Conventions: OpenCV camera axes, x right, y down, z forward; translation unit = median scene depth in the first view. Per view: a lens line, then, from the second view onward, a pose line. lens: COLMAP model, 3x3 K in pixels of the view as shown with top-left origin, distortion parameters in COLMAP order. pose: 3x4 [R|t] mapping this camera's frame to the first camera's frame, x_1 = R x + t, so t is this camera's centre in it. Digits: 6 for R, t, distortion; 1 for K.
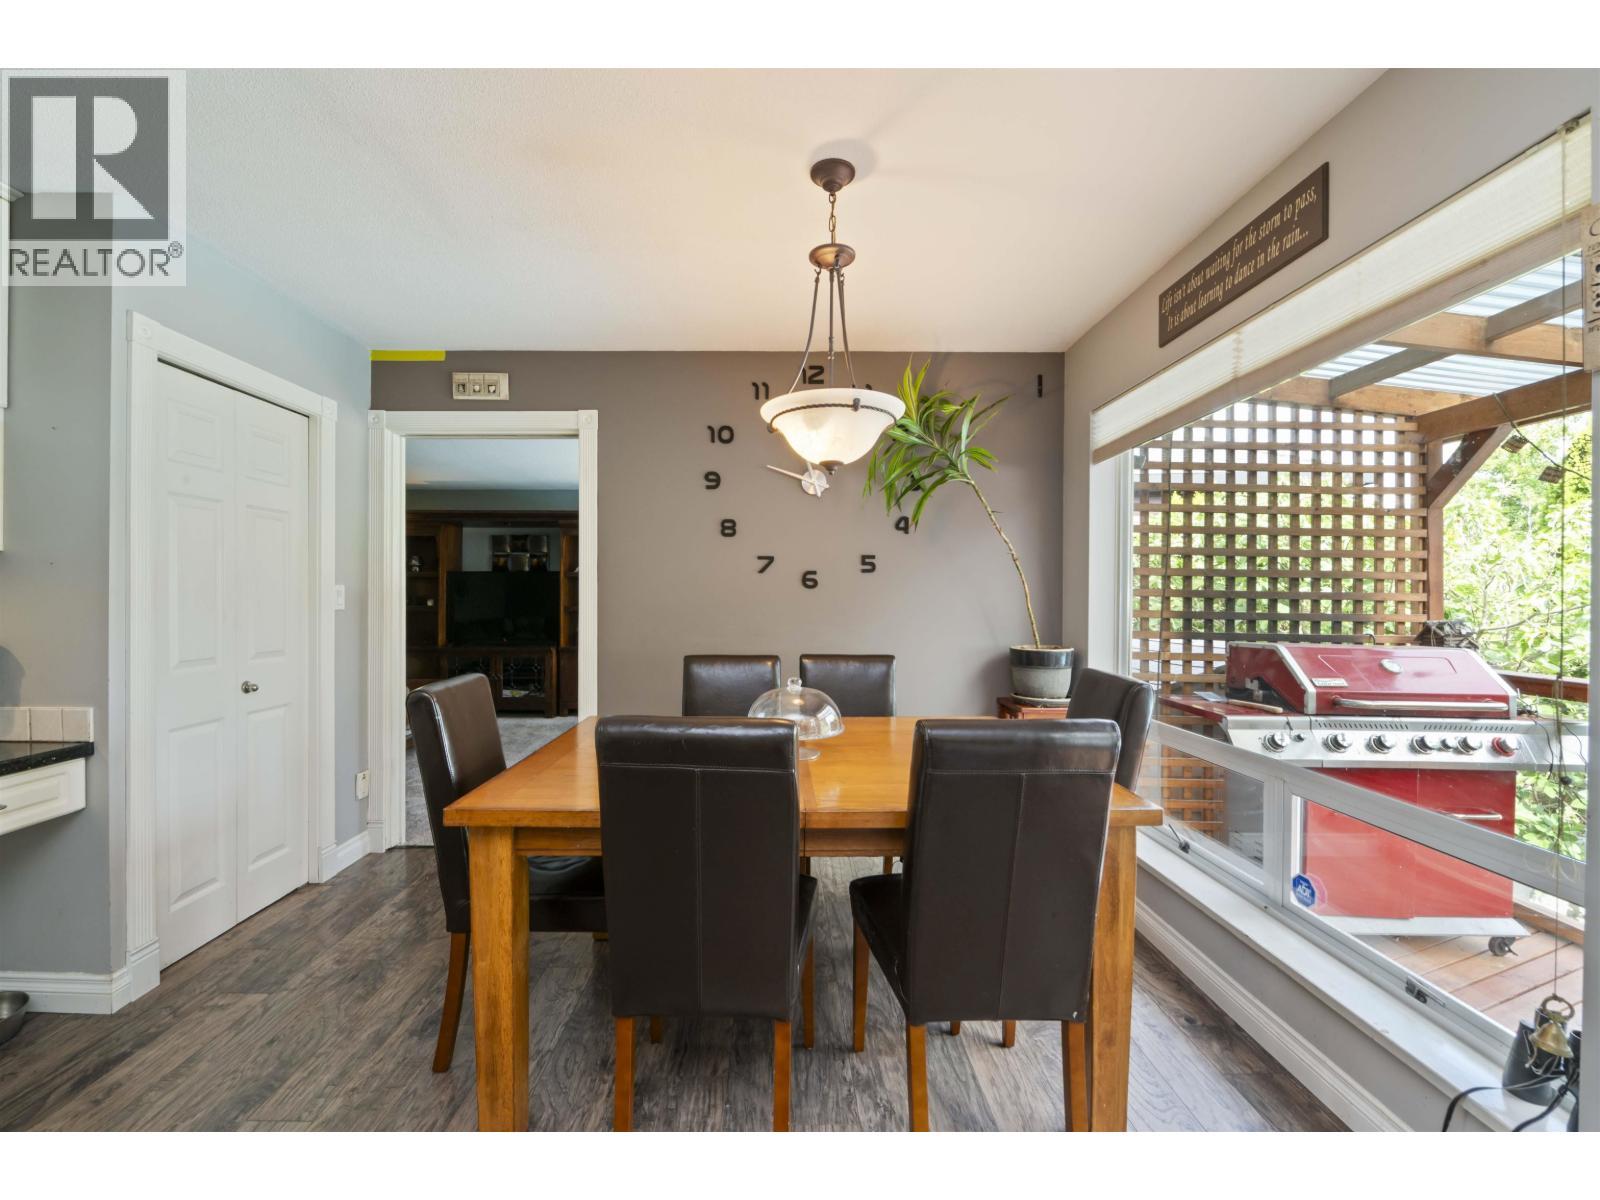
lens RADIAL K [[647.2, 0, 783.6], [0, 647.2, 601.9], [0, 0, 1]] dist [-0.004607, -0.000529]
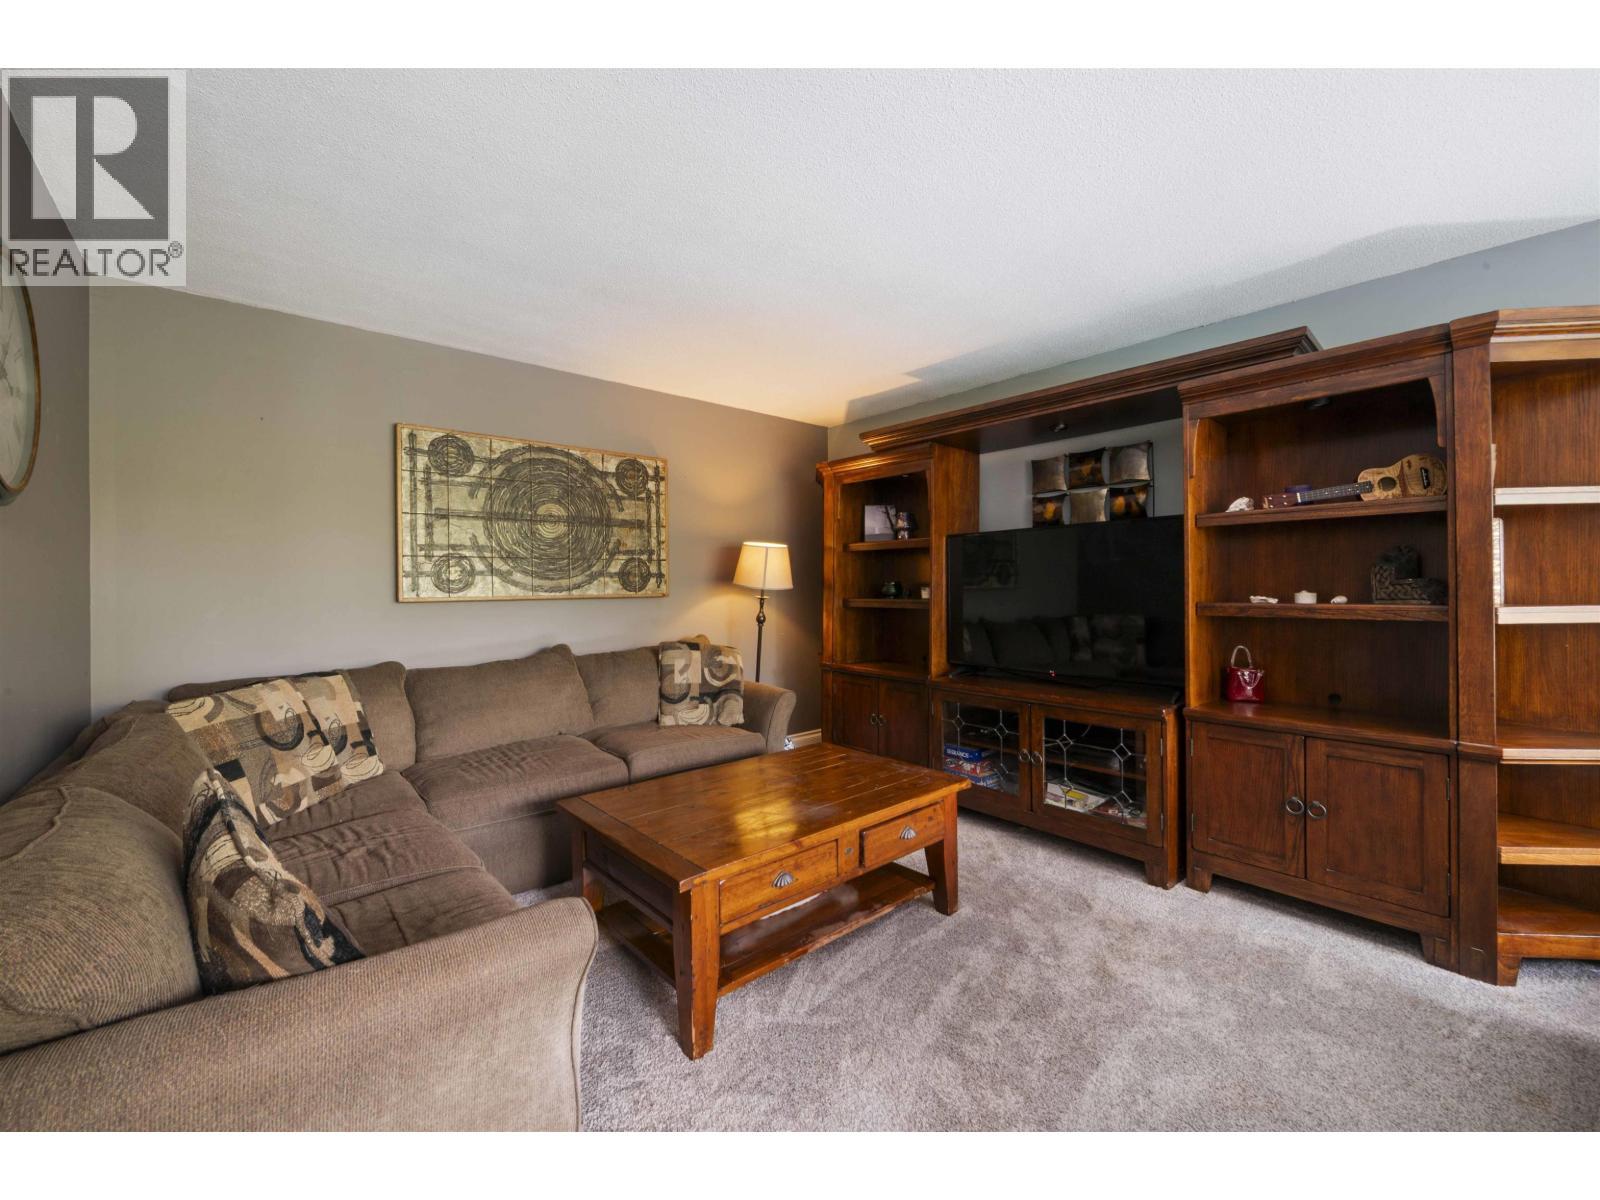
lens RADIAL K [[647.2, 0, 792.5], [0, 647.2, 587.3], [0, 0, 1]] dist [-0.004607, -0.000529]
pose [[0.658432, -0.008226, -0.752595, -0.194649], [0.006481, 0.999965, -0.005260, -0.001931], [0.752612, -0.001414, 0.658462, 0.528573]]
